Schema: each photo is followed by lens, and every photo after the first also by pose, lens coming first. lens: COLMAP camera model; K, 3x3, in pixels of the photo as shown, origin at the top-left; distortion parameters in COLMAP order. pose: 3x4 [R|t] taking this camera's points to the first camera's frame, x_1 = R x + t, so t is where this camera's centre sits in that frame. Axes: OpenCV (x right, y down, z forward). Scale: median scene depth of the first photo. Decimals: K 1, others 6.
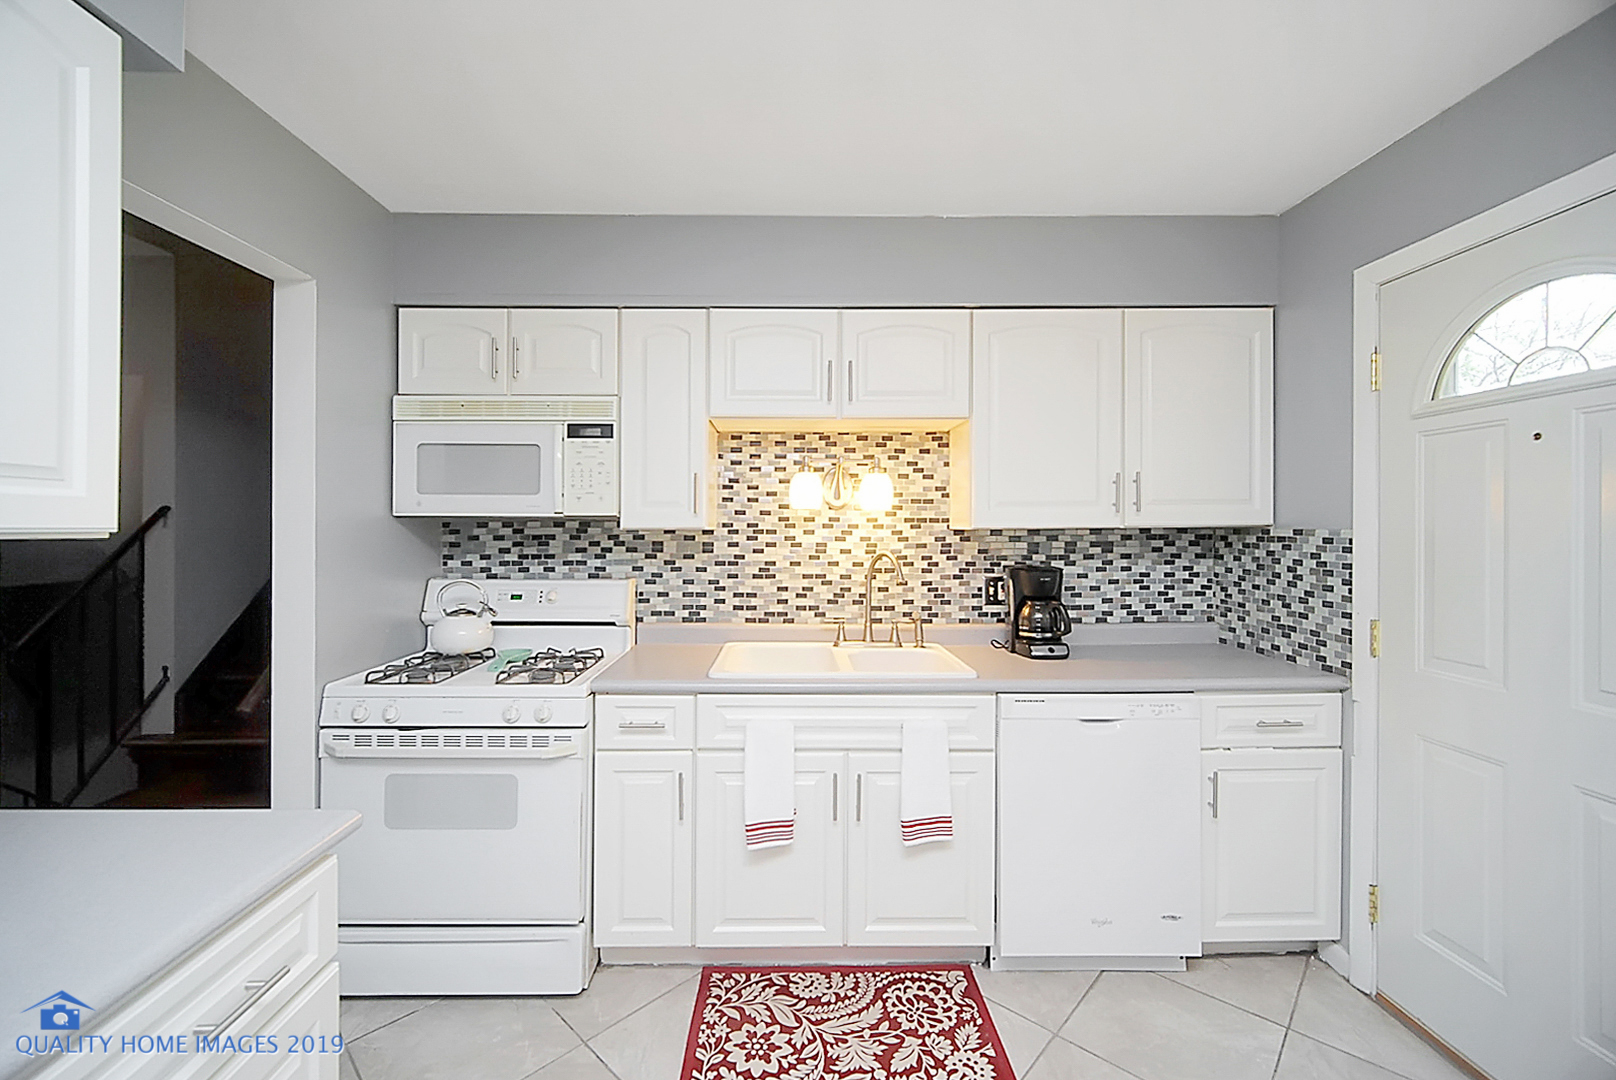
lens RADIAL K [[688.8, 0, 803.9], [0, 688.8, 512.7], [0, 0, 1]] dist [-0.001328, -0.000419]
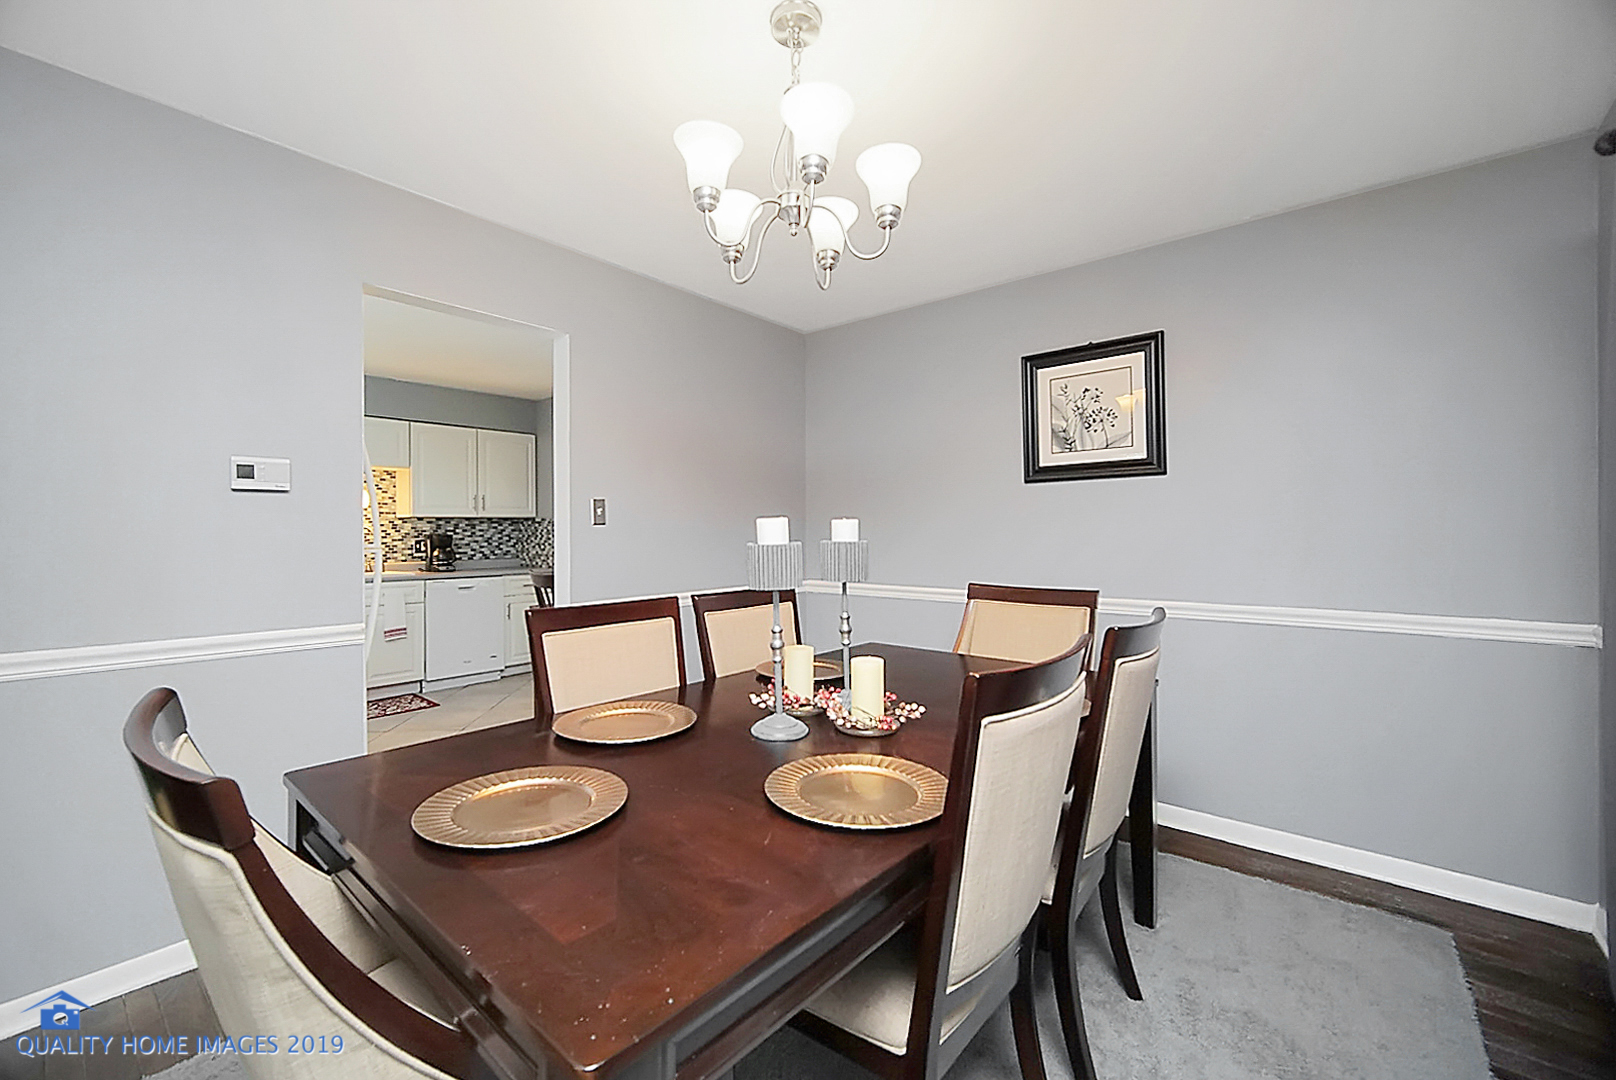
lens RADIAL K [[656.5, 0, 783.4], [0, 656.5, 536.8], [0, 0, 1]] dist [-0.000725, 0.000022]
pose [[0.680614, -0.005956, 0.732618, -0.462291], [-0.003984, 0.999922, 0.011830, 0.055760], [-0.732631, -0.010970, 0.680537, -1.257363]]
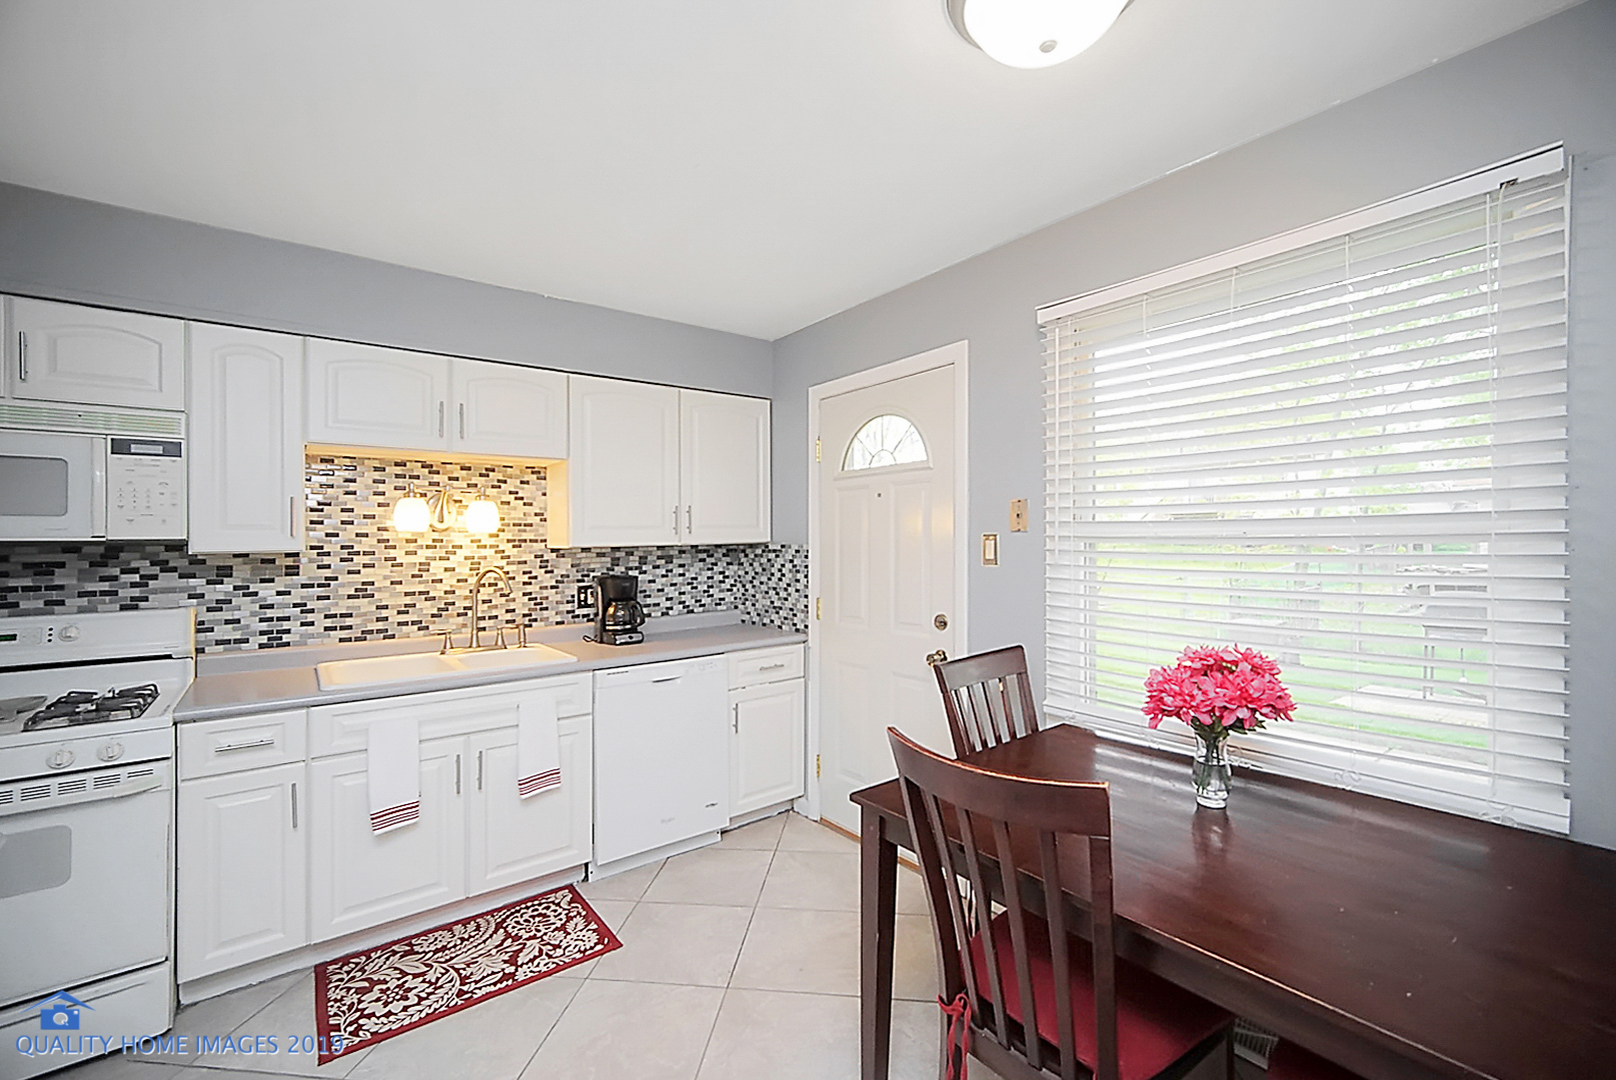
lens RADIAL K [[644.6, 0, 808.0], [0, 644.6, 540.0], [0, 0, 1]] dist [-0.001315, -0.000164]
pose [[0.805980, -0.008849, 0.591876, -0.090318], [0.001362, 0.999913, 0.013096, -0.004416], [-0.591941, -0.009749, 0.805923, -0.185138]]
